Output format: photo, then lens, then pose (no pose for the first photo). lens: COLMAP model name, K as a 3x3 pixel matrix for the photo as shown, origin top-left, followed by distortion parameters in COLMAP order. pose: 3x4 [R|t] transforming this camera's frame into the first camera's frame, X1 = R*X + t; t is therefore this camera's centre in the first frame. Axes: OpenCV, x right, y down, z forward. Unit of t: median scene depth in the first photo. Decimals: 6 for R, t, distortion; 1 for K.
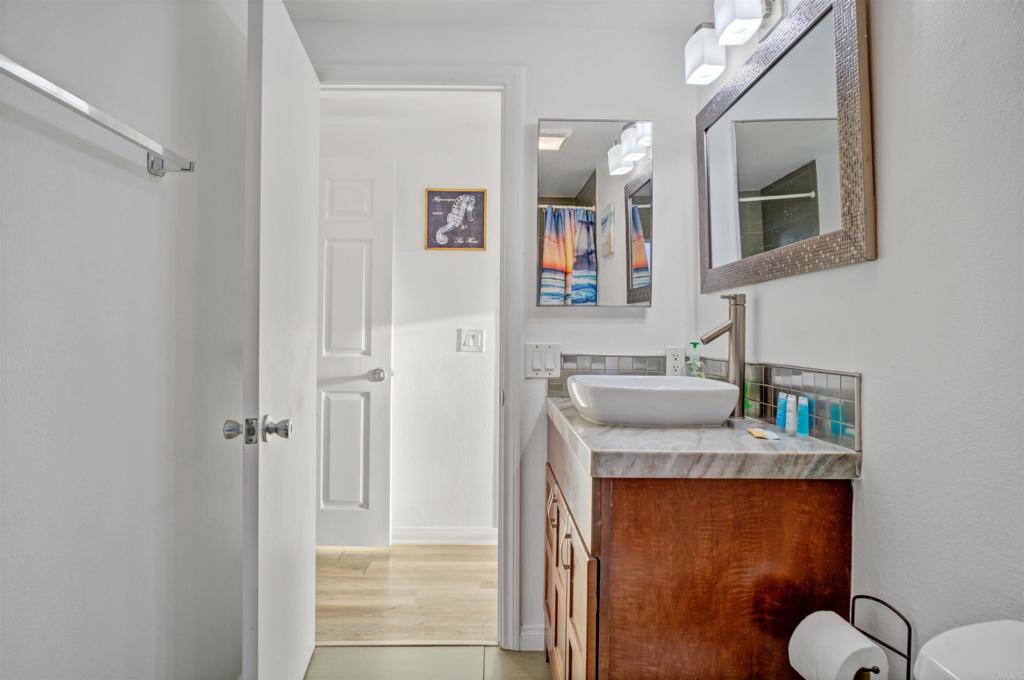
lens RADIAL K [[583.7, 0, 509.2], [0, 583.7, 336.3], [0, 0, 1]] dist [-0.007369, 0.000688]
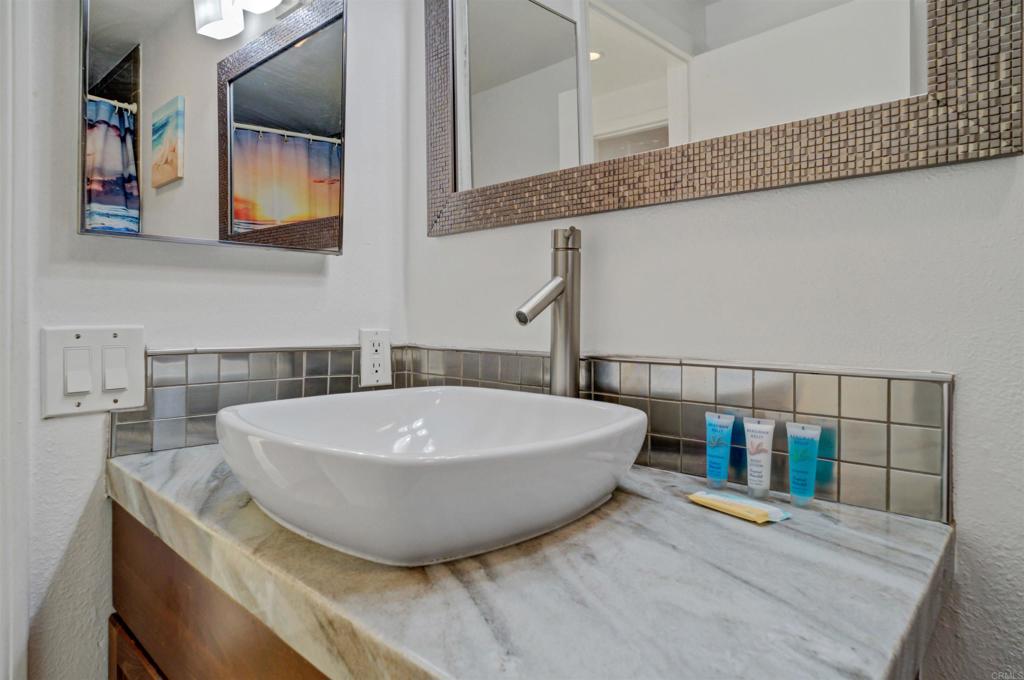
lens RADIAL K [[583.7, 0, 493.8], [0, 583.7, 322.5], [0, 0, 1]] dist [-0.007369, 0.000688]
pose [[0.716667, -0.012174, 0.697309, -0.023861], [0.004899, 0.999911, 0.012422, 0.004749], [-0.697398, -0.005487, 0.716663, 0.479635]]
